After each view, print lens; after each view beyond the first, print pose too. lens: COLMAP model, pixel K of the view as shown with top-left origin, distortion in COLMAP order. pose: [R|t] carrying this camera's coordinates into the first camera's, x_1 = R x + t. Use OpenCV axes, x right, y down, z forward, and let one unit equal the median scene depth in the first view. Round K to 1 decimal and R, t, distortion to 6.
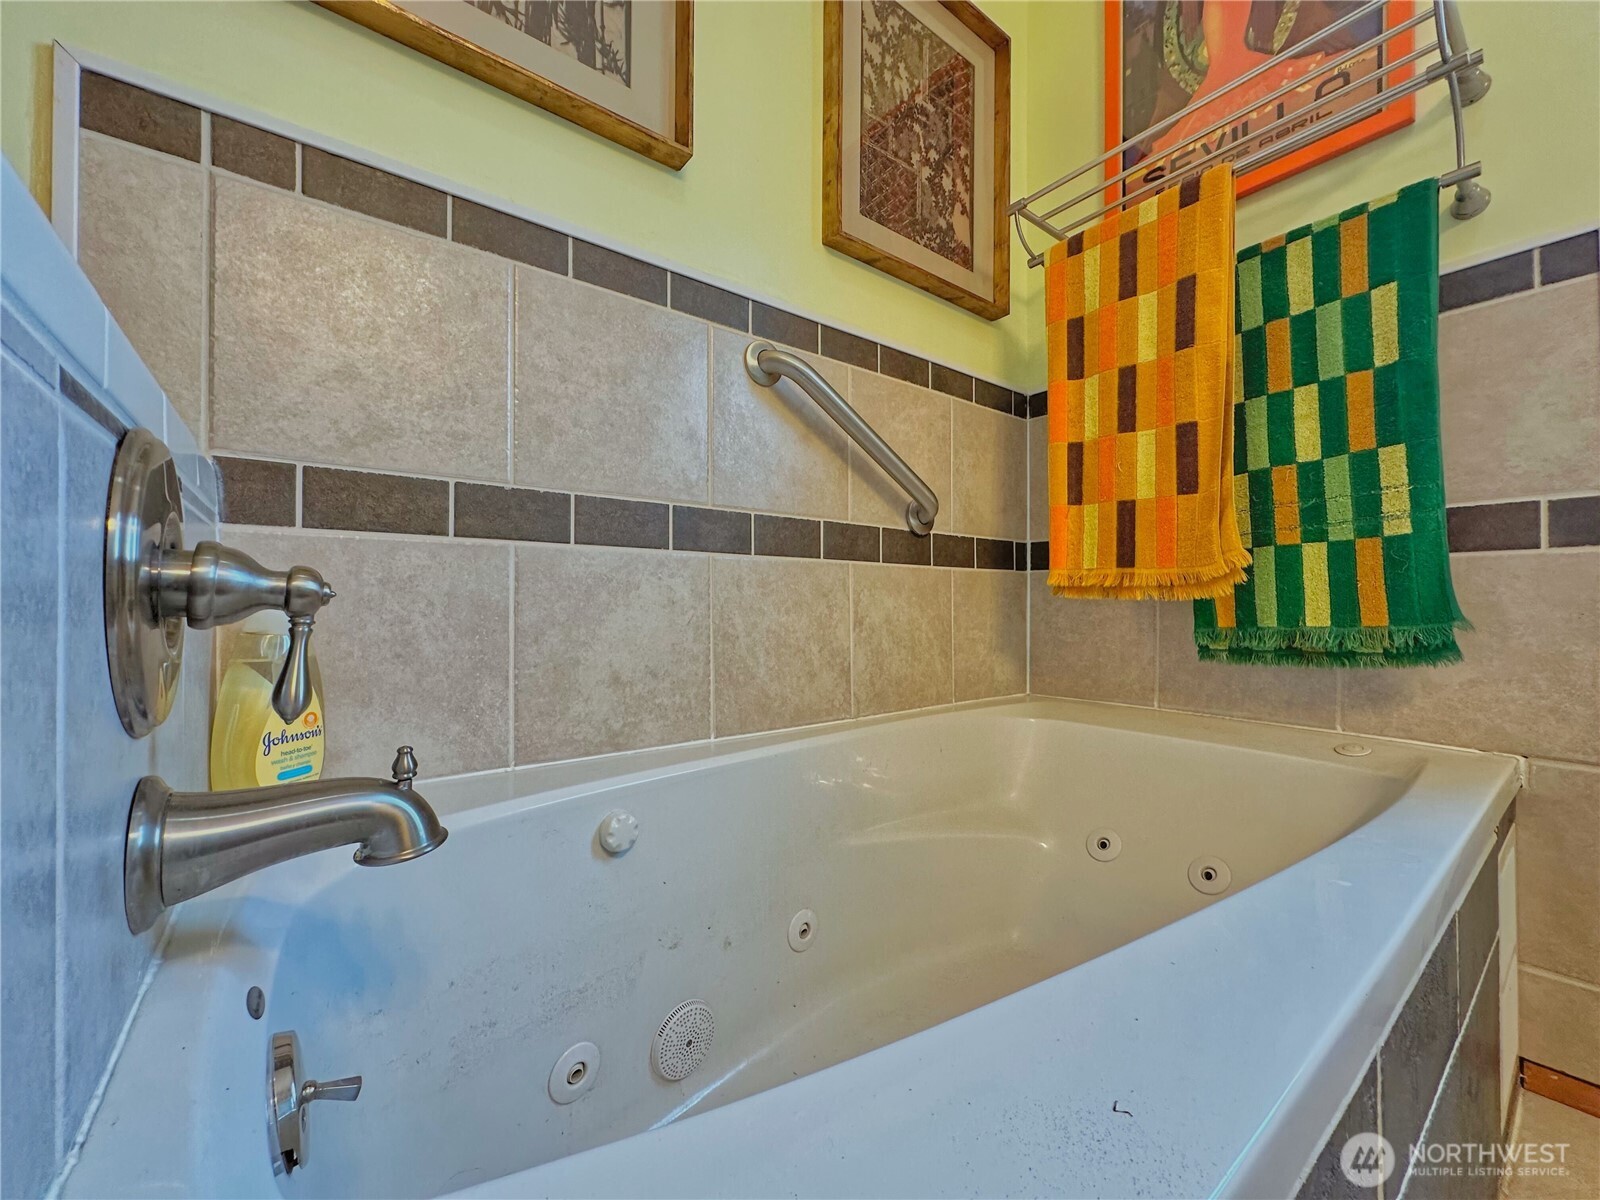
lens RADIAL K [[633.1, 0, 800.0], [0, 633.1, 600.0], [0, 0, 1]] dist [-0.003626, 0.000546]
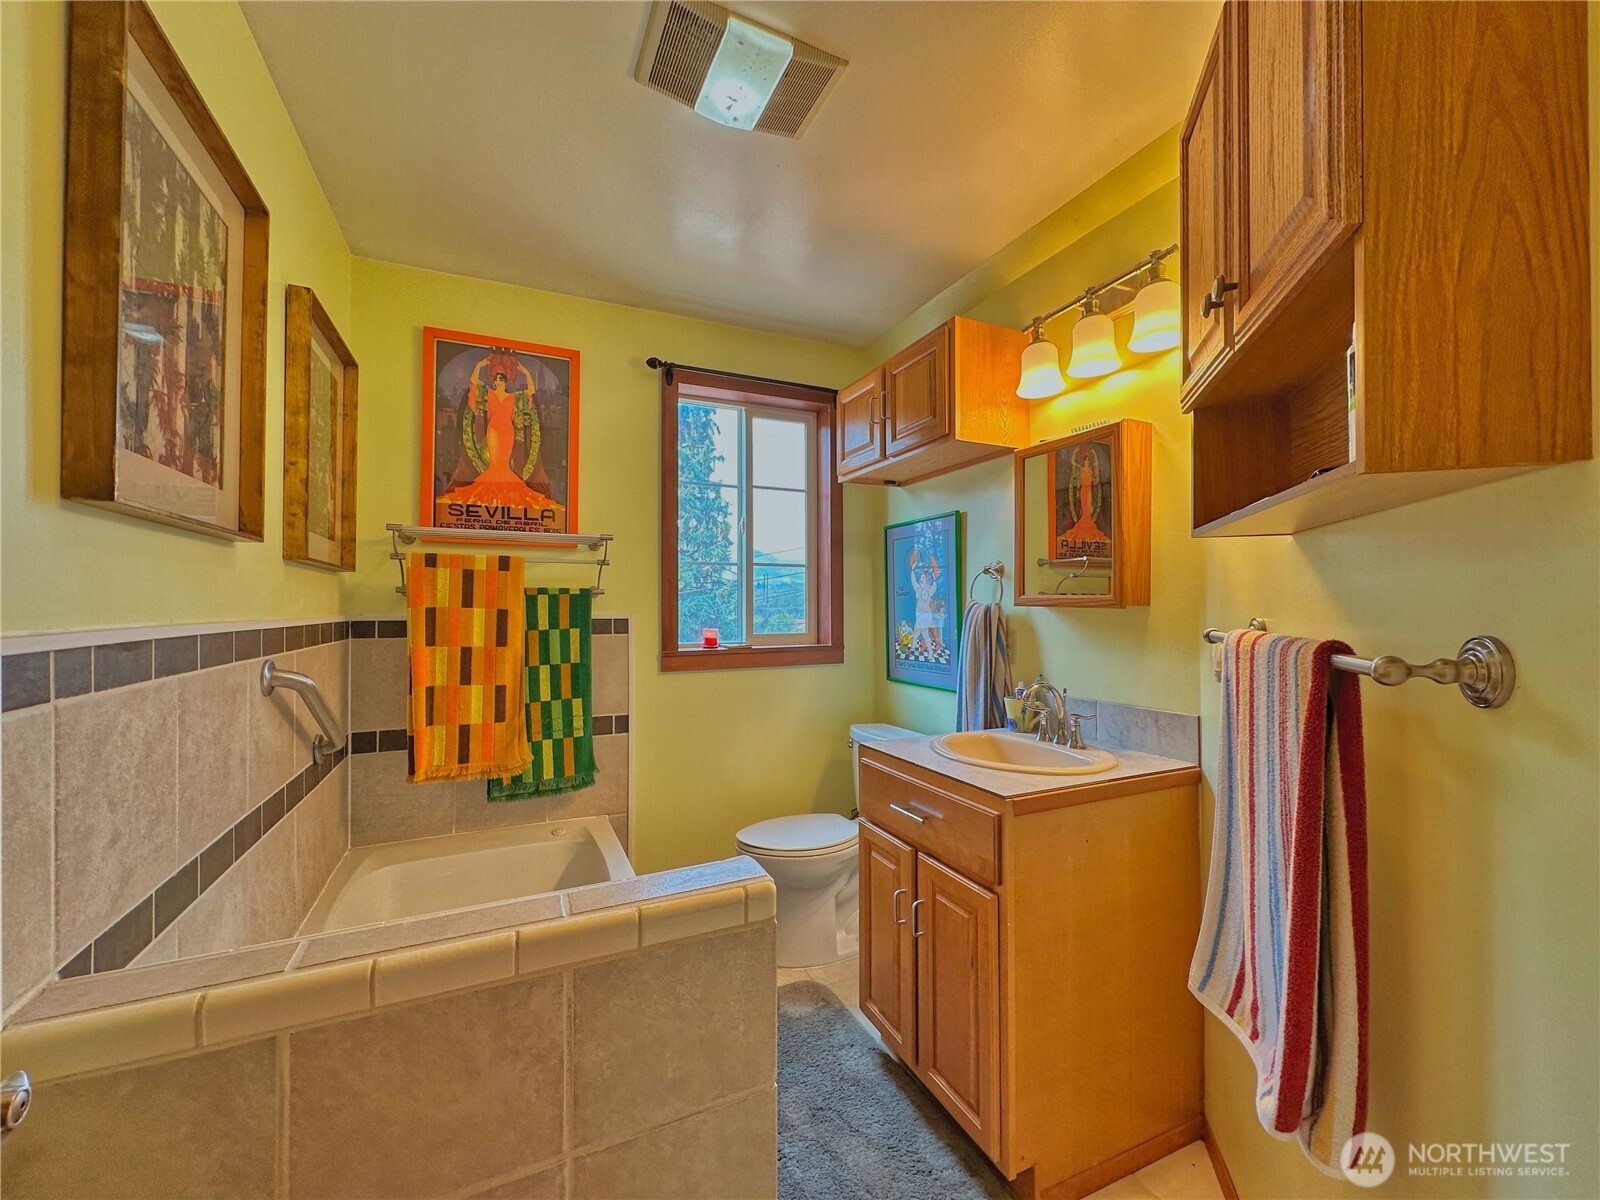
lens RADIAL K [[633.1, 0, 800.0], [0, 633.1, 600.0], [0, 0, 1]] dist [-0.003626, 0.000546]
pose [[0.222624, 0.013036, 0.974817, -1.034898], [-0.004581, 0.999914, -0.012325, -0.516004], [-0.974894, -0.001722, 0.222665, -0.290534]]
